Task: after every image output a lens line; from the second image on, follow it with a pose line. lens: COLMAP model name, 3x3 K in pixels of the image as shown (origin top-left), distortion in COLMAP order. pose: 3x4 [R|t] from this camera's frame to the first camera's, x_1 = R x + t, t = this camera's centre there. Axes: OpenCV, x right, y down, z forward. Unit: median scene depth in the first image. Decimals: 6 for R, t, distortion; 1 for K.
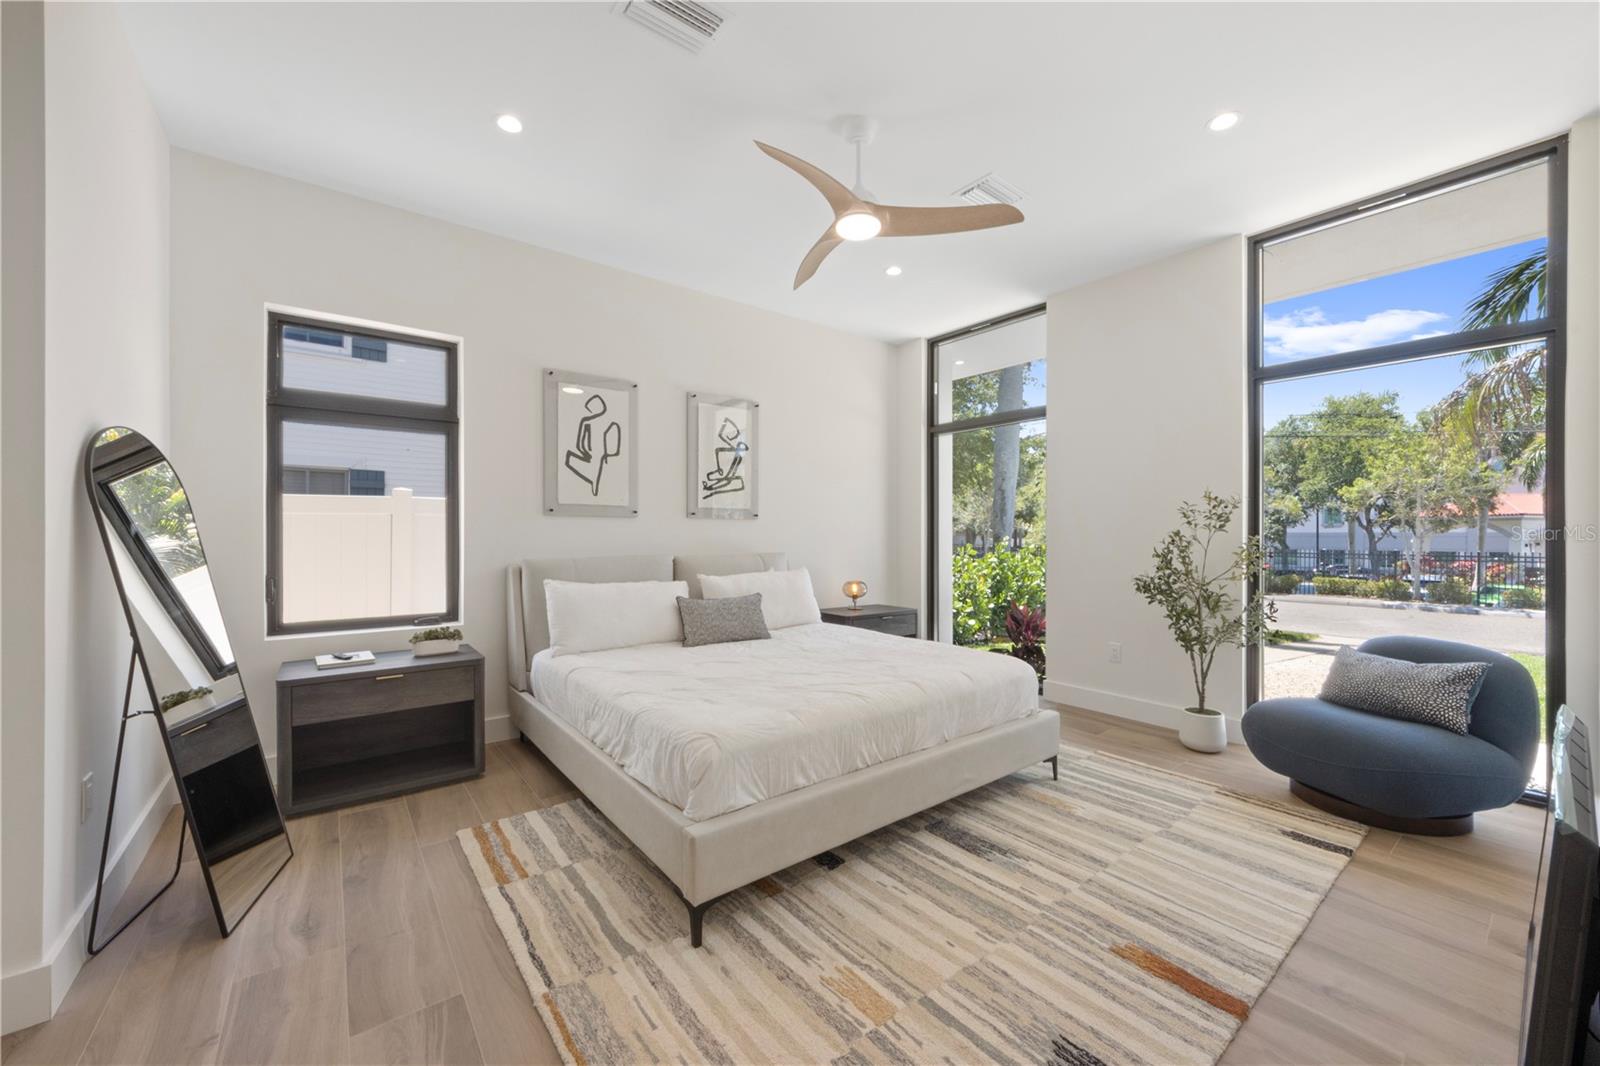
lens RADIAL K [[606.4, 0, 803.1], [0, 606.4, 534.7], [0, 0, 1]] dist [-0.003921, 0.000279]
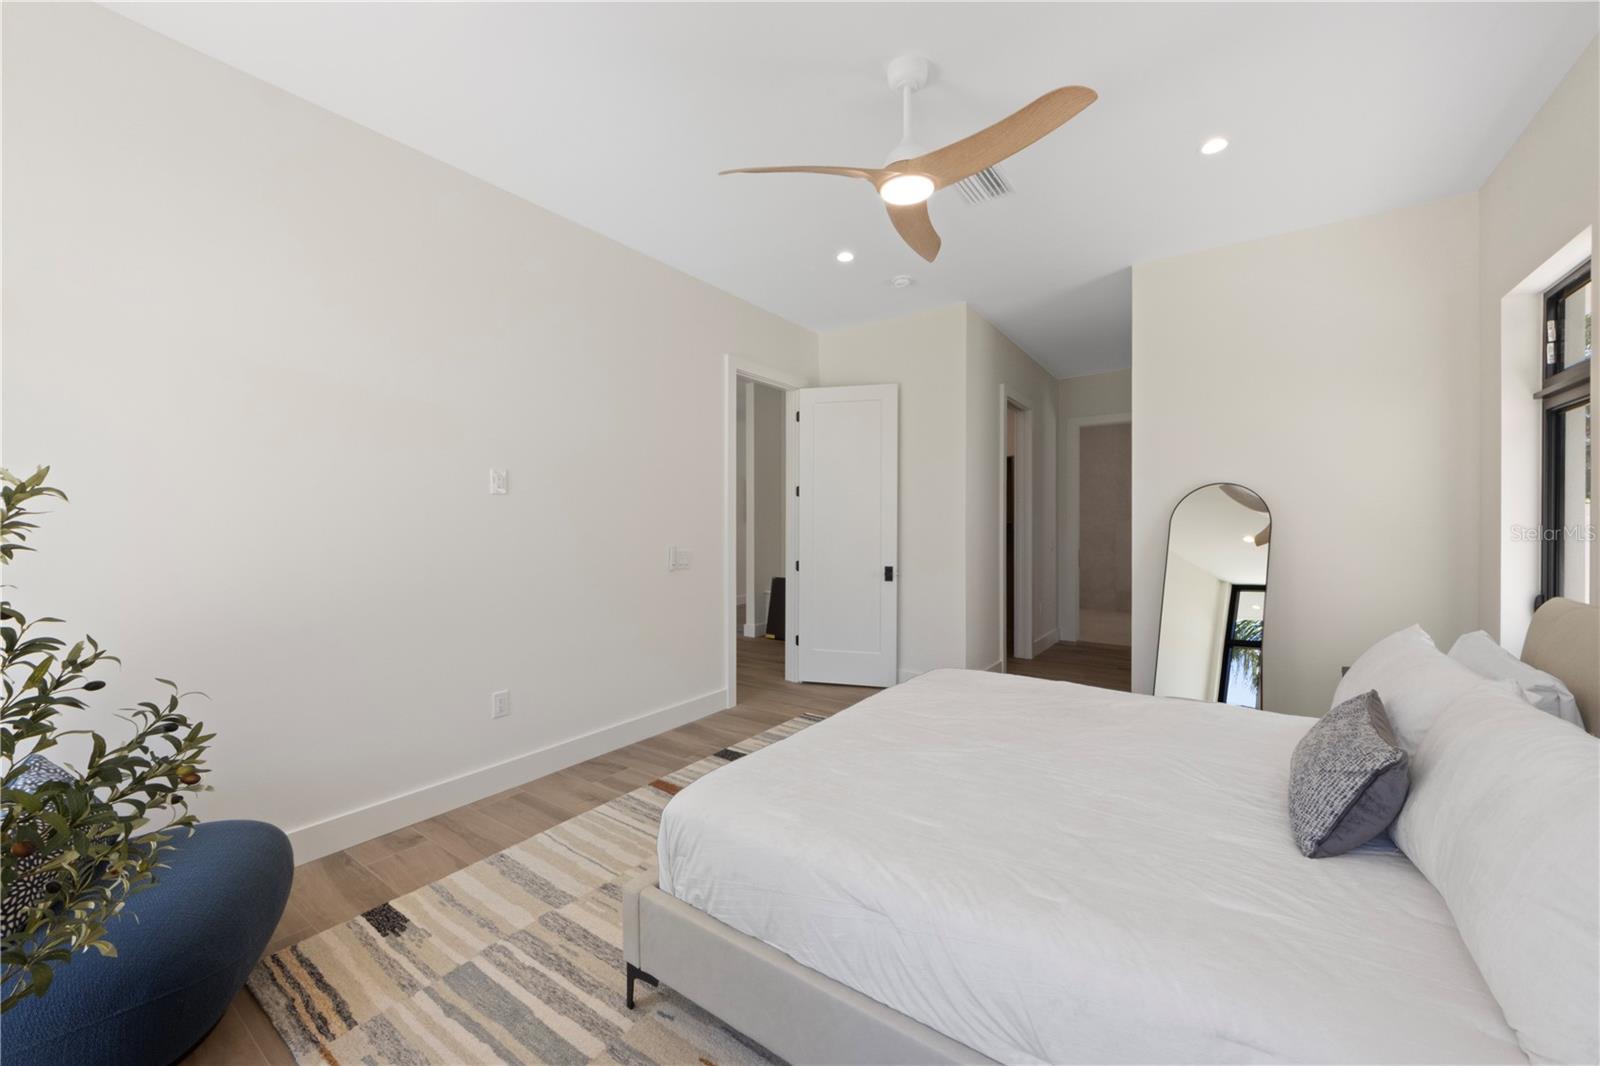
lens RADIAL K [[606.4, 0, 803.0], [0, 606.4, 534.2], [0, 0, 1]] dist [-0.003921, 0.000279]
pose [[-0.956884, 0.002714, -0.290457, 0.525419], [0.001677, 0.999991, 0.003818, -0.034339], [0.290465, 0.003166, -0.956880, 1.943994]]
